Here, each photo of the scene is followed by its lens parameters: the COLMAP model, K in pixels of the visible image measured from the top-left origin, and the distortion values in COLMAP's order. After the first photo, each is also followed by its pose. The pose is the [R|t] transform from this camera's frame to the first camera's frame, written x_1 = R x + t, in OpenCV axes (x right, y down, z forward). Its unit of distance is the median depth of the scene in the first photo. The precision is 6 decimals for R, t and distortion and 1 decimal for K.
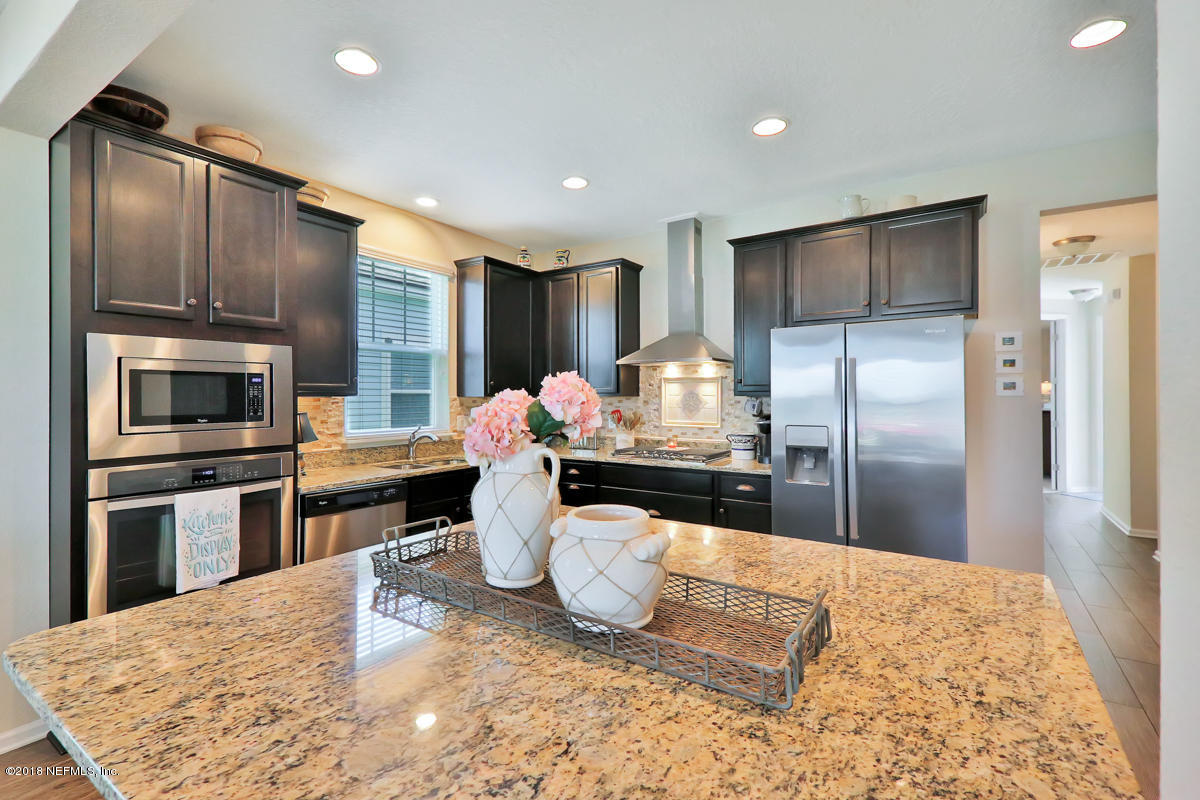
lens RADIAL K [[548.0, 0, 584.8], [0, 548.0, 394.6], [0, 0, 1]] dist [0.031379, -0.000246]
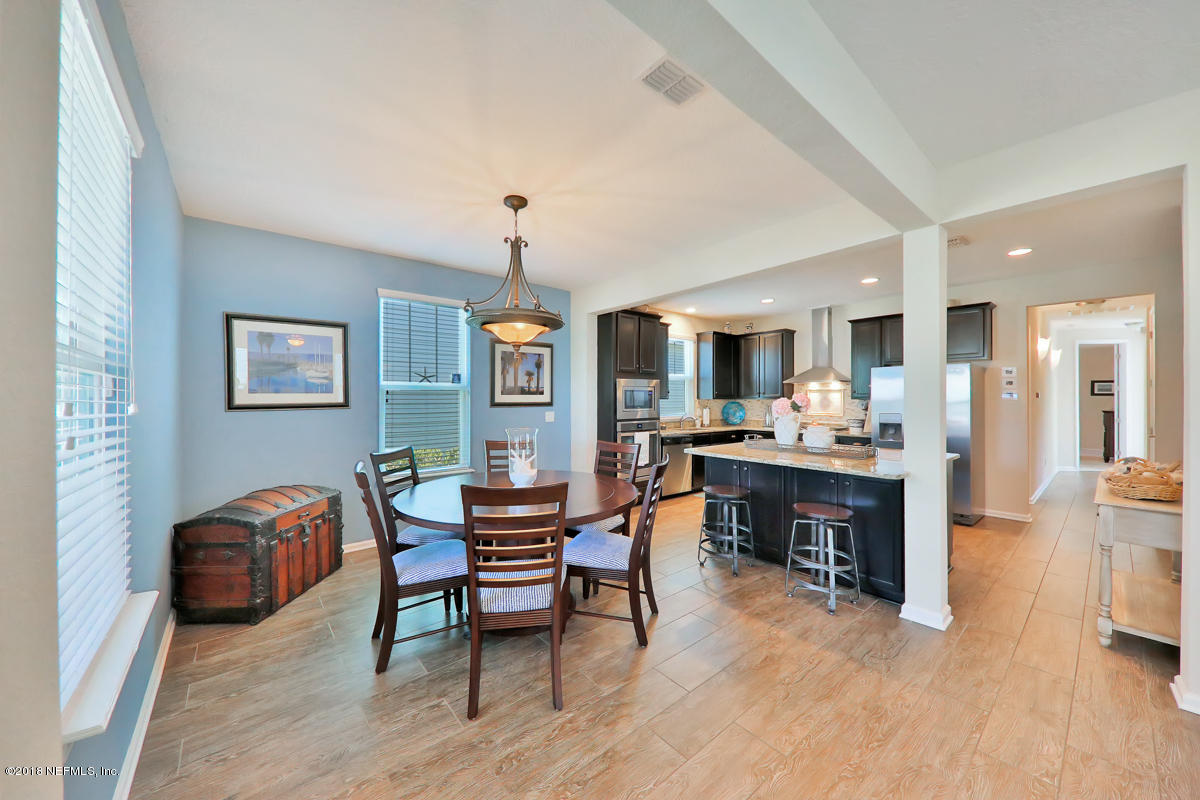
lens RADIAL K [[418.7, 0, 586.1], [0, 418.7, 400.2], [0, 0, 1]] dist [0.002488, 0.000153]
pose [[0.960719, 0.003984, -0.277493, -0.211303], [-0.002332, 0.999978, 0.006282, -0.001500], [0.277512, -0.005389, 0.960707, -0.666660]]
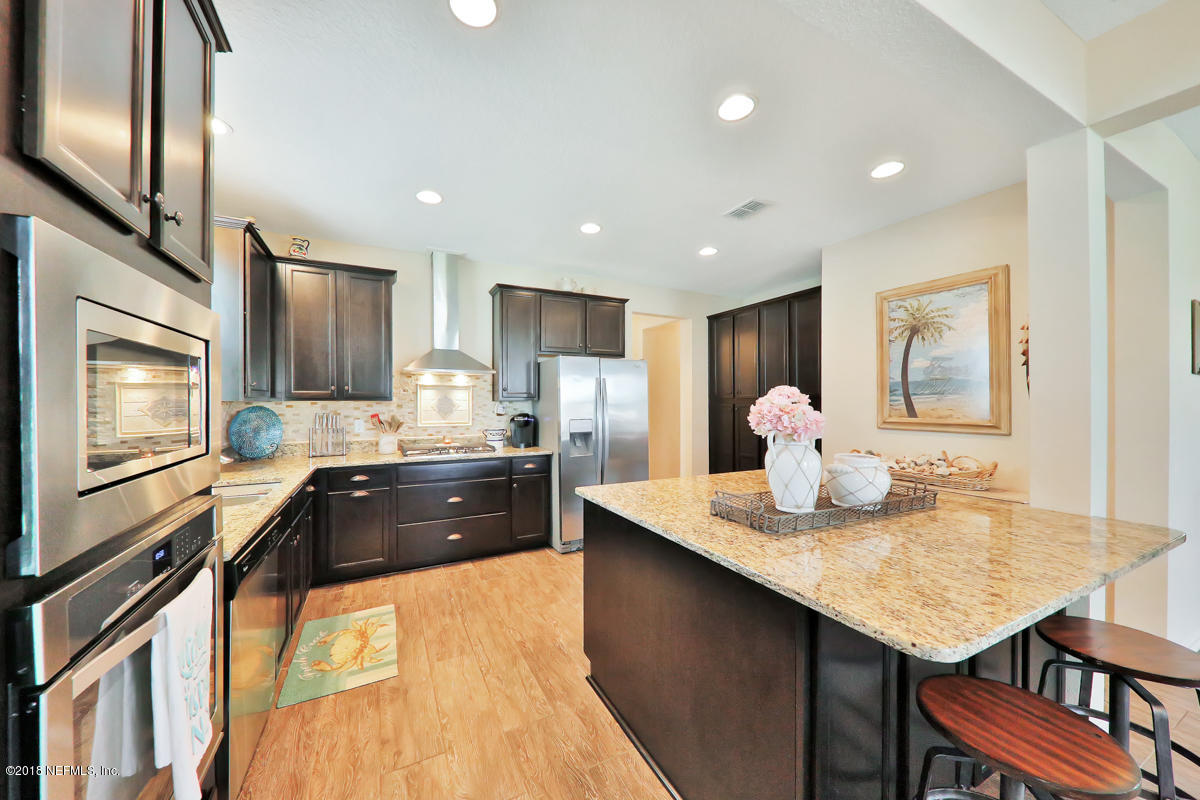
lens RADIAL K [[418.7, 0, 586.1], [0, 418.7, 400.2], [0, 0, 1]] dist [0.002488, 0.000153]
pose [[0.470924, 0.005859, 0.882154, -0.499900], [-0.007667, 0.999967, -0.002548, 0.001719], [-0.882141, -0.005563, 0.470953, 0.306621]]
